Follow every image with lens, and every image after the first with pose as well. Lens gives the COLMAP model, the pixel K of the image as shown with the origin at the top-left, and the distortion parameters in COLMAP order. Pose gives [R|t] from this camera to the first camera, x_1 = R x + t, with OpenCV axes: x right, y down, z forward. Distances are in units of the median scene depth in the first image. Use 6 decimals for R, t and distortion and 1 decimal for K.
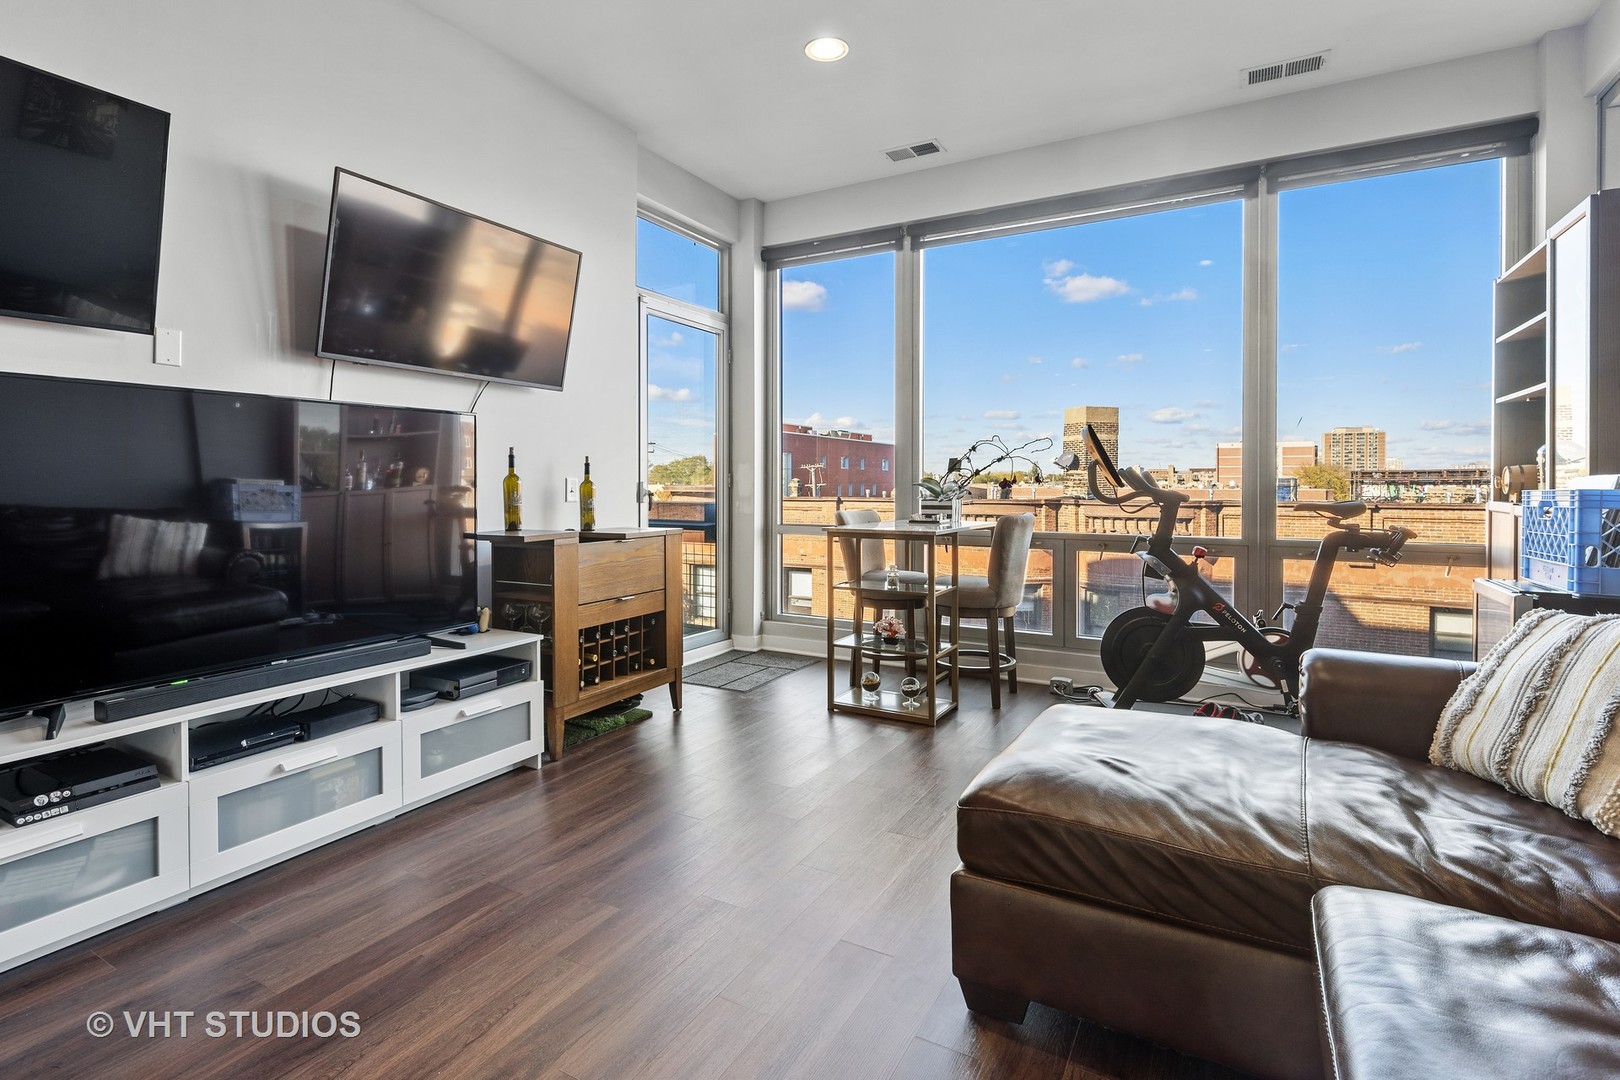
lens RADIAL K [[787.0, 0, 803.3], [0, 787.0, 482.5], [0, 0, 1]] dist [0.003704, 0.000596]
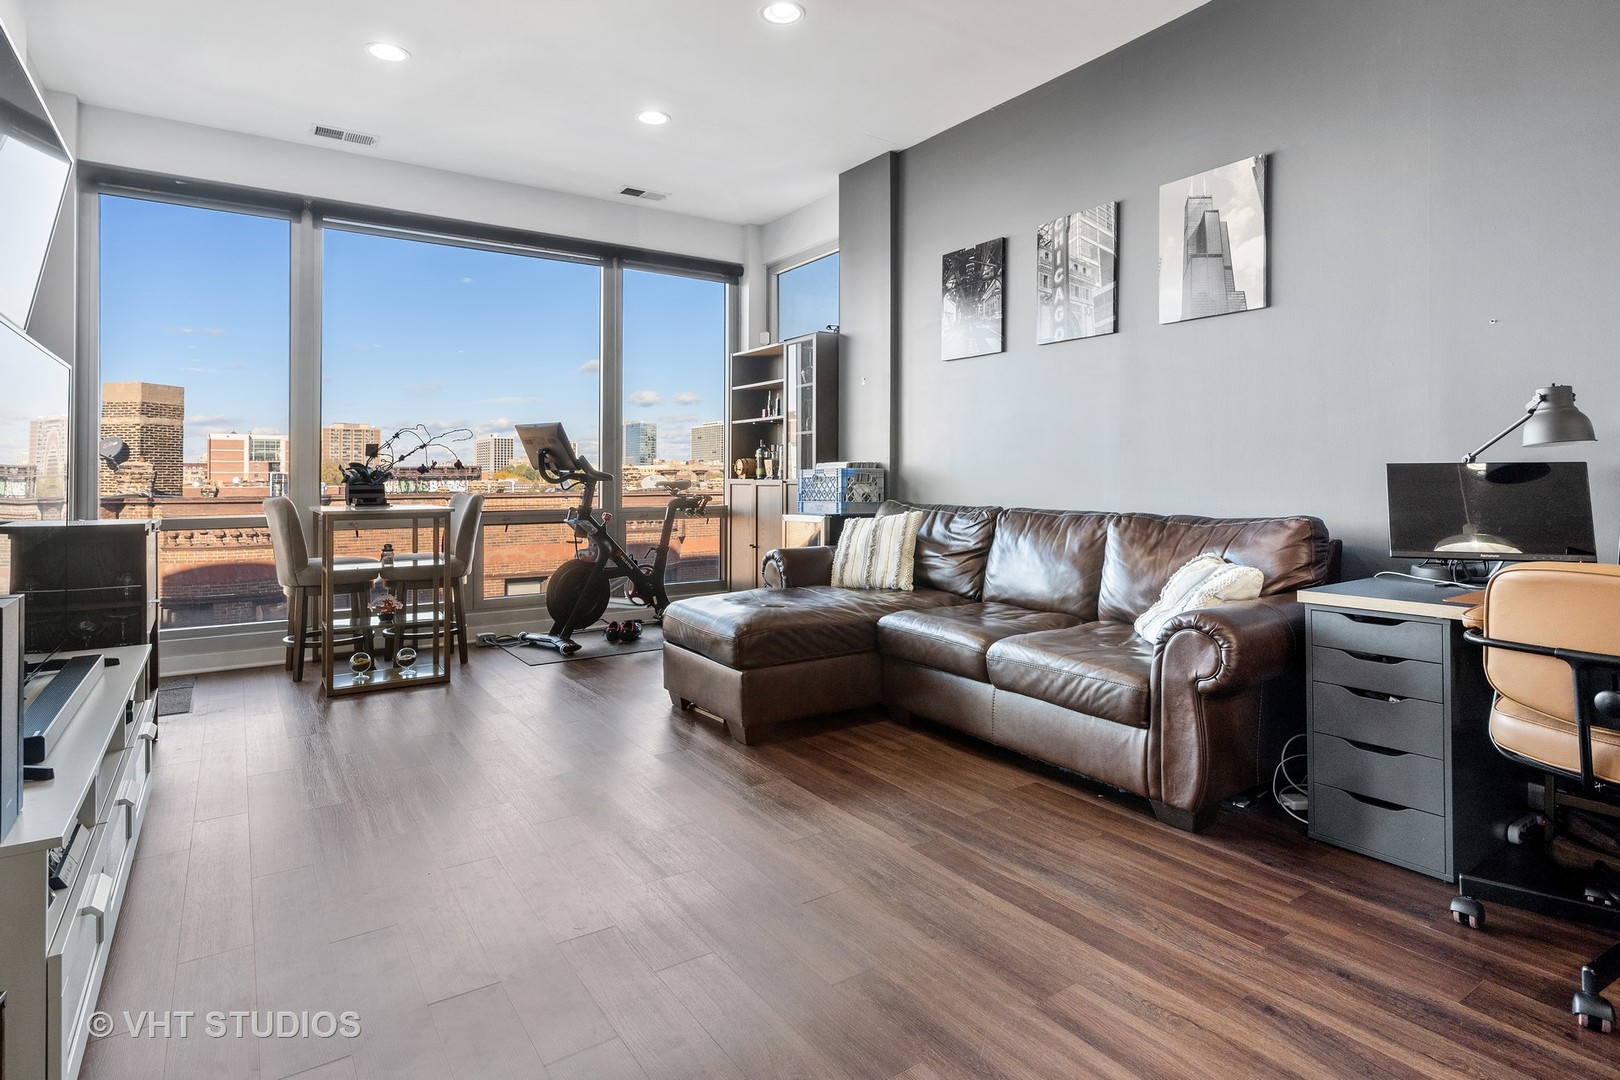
lens RADIAL K [[856.0, 0, 816.8], [0, 856.0, 476.8], [0, 0, 1]] dist [-0.002145, -0.000111]
pose [[0.443369, -0.002378, 0.896336, -0.523178], [0.005286, 0.999986, 0.000038, 0.013754], [-0.896324, 0.004721, 0.443375, -0.012741]]
